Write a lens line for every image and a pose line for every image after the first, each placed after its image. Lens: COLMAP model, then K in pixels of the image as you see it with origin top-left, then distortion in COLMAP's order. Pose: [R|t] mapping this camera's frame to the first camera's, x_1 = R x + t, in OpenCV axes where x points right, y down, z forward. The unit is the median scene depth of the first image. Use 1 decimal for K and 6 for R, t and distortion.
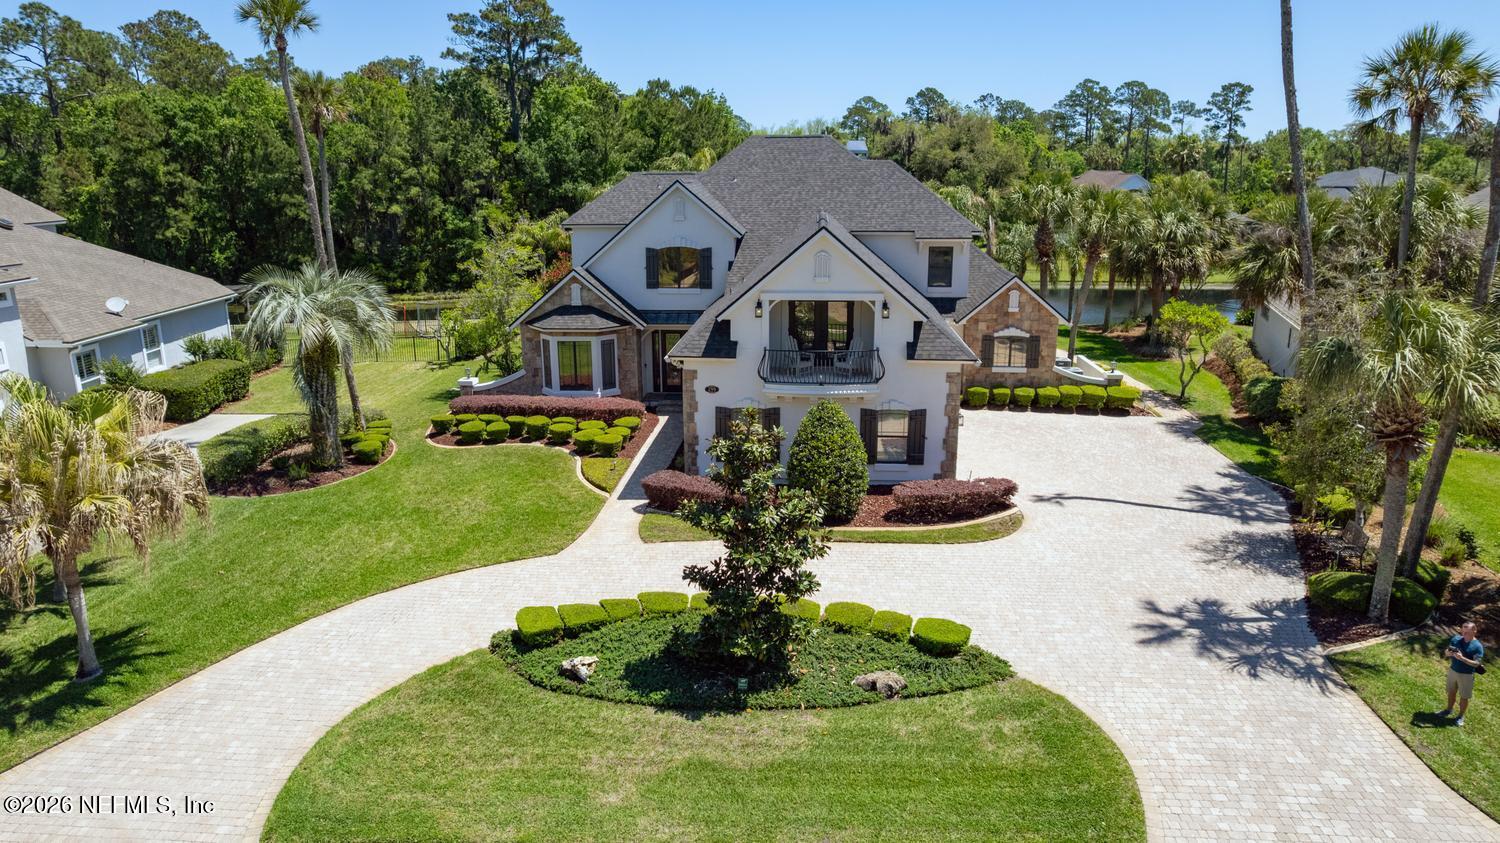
lens RADIAL K [[969.6, 0, 755.6], [0, 969.6, 411.2], [0, 0, 1]] dist [-0.066510, 0.051097]
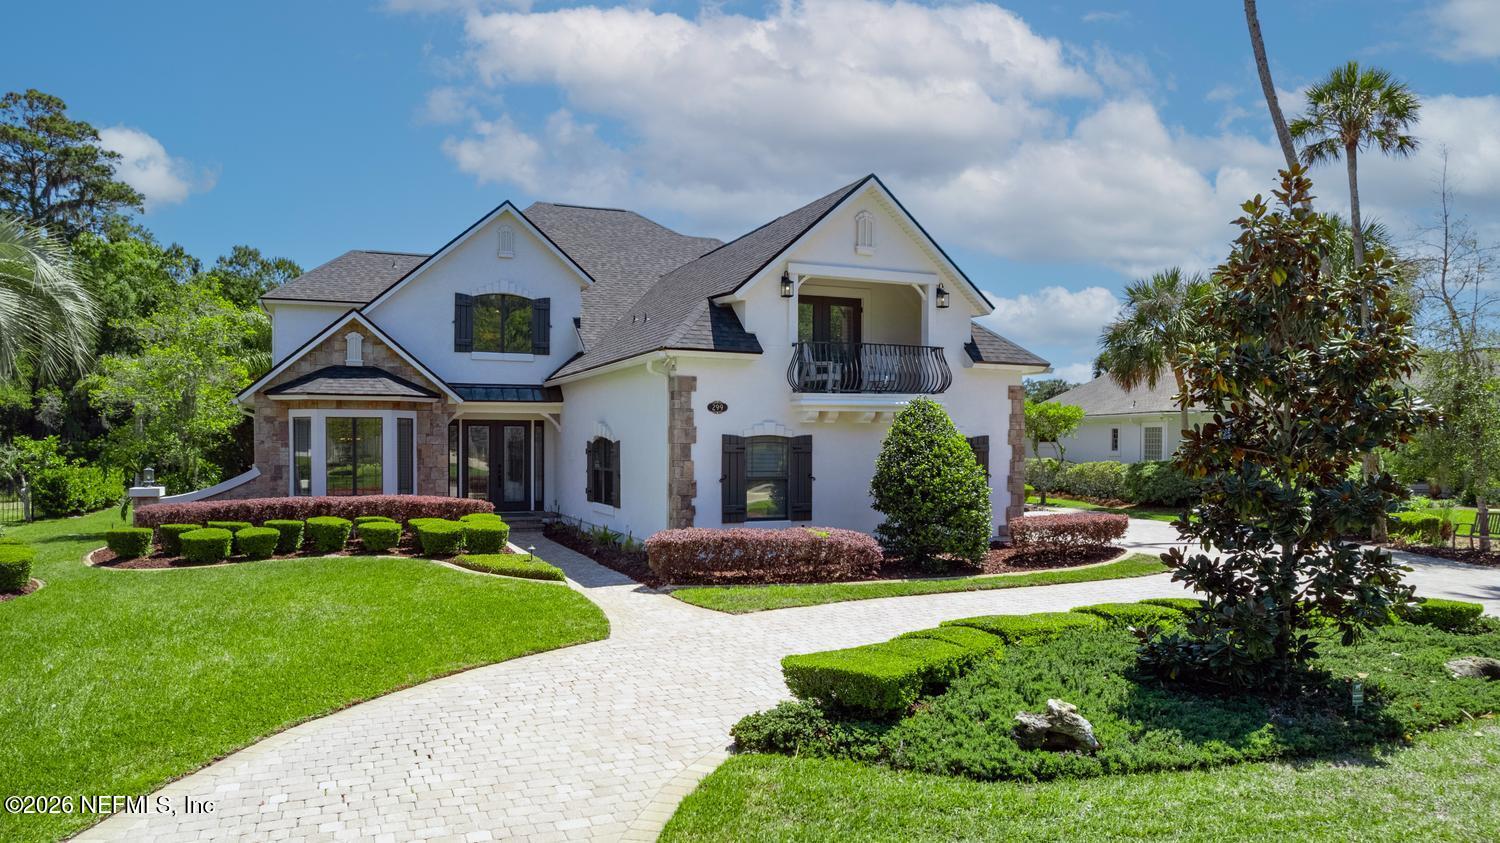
lens RADIAL K [[969.6, 0, 761.7], [0, 969.6, 482.5], [0, 0, 1]] dist [-0.066510, 0.051097]
pose [[0.884328, -0.011555, 0.466722, -0.329553], [0.103023, 0.979880, -0.170945, 0.144699], [-0.455357, 0.199254, 0.867726, 0.435912]]
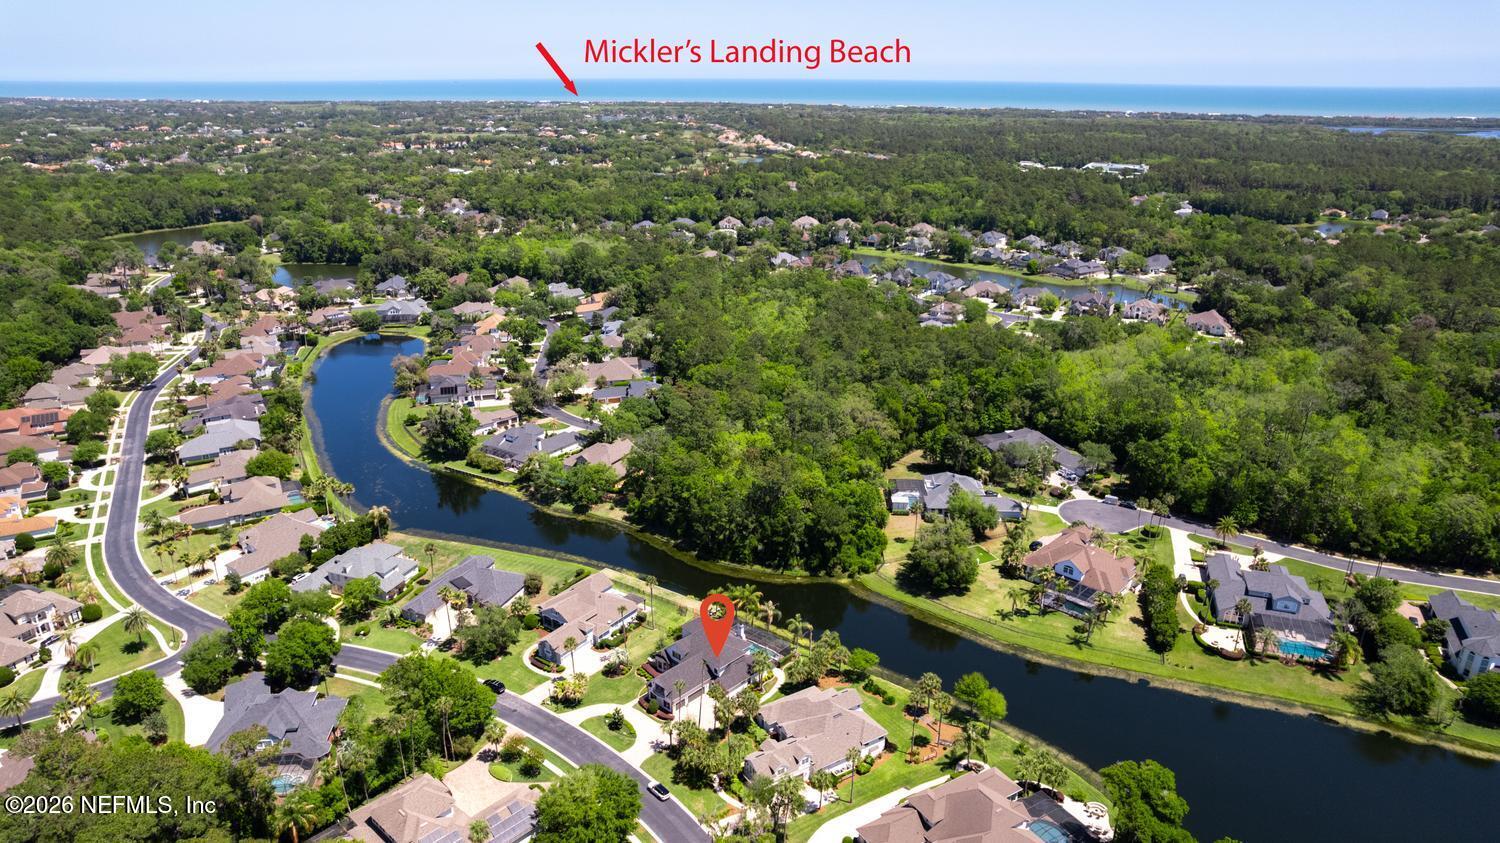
lens RADIAL K [[969.6, 0, 755.4], [0, 969.6, 425.9], [0, 0, 1]] dist [-0.066510, 0.051097]
pose [[0.779946, 0.228650, -0.582584, 4.506624], [-0.159442, 0.972751, 0.168324, -3.417088], [0.605197, -0.038395, 0.795150, -4.385413]]
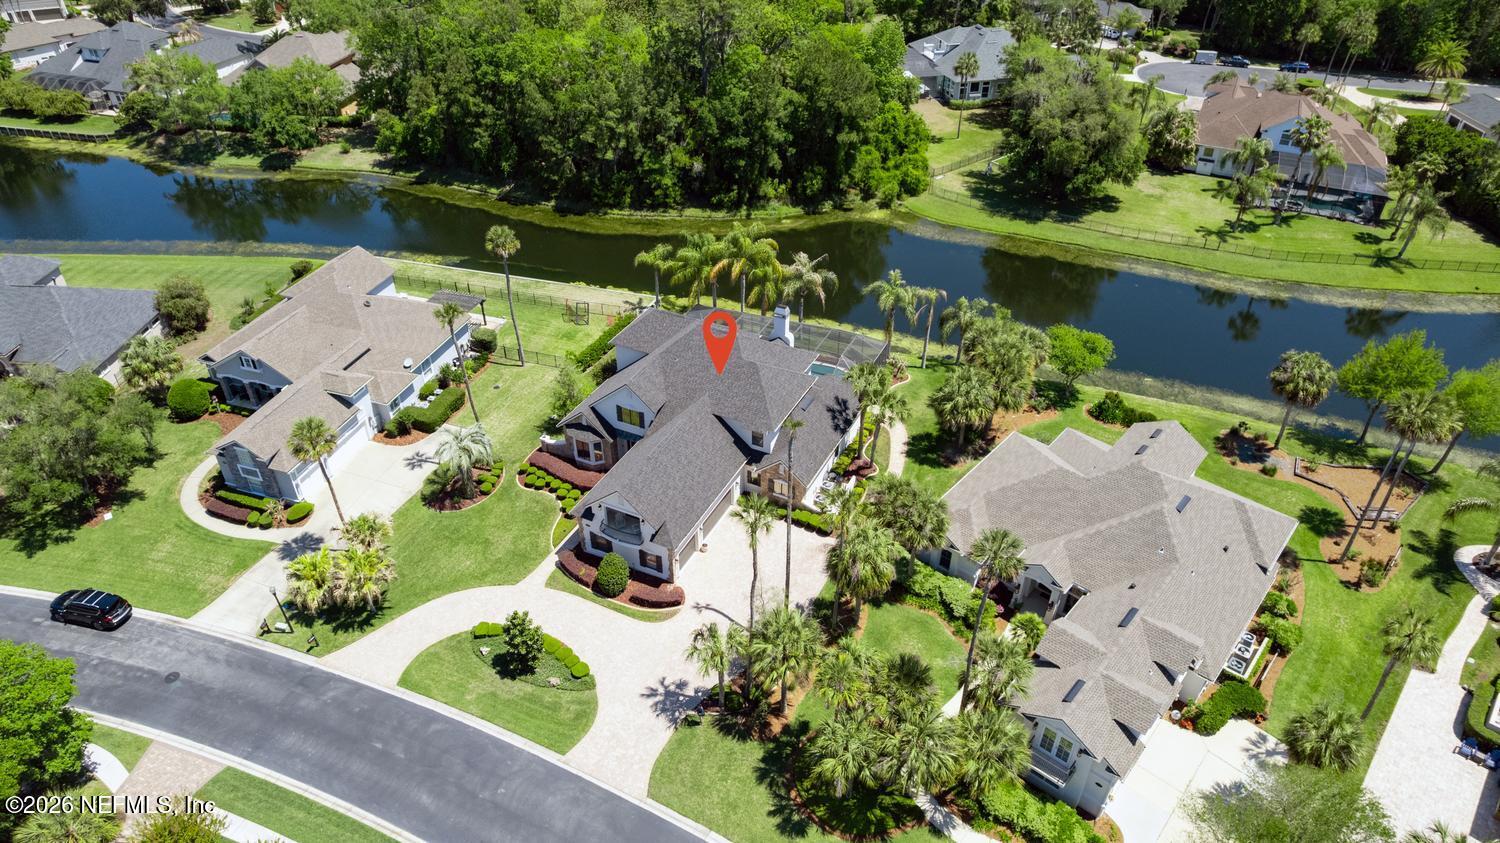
lens RADIAL K [[969.6, 0, 754.4], [0, 969.6, 422.2], [0, 0, 1]] dist [-0.066510, 0.051097]
pose [[0.928000, 0.224714, -0.297185, 1.062102], [-0.097625, 0.916430, 0.388105, -1.309494], [0.359562, -0.331148, 0.872385, -0.964670]]
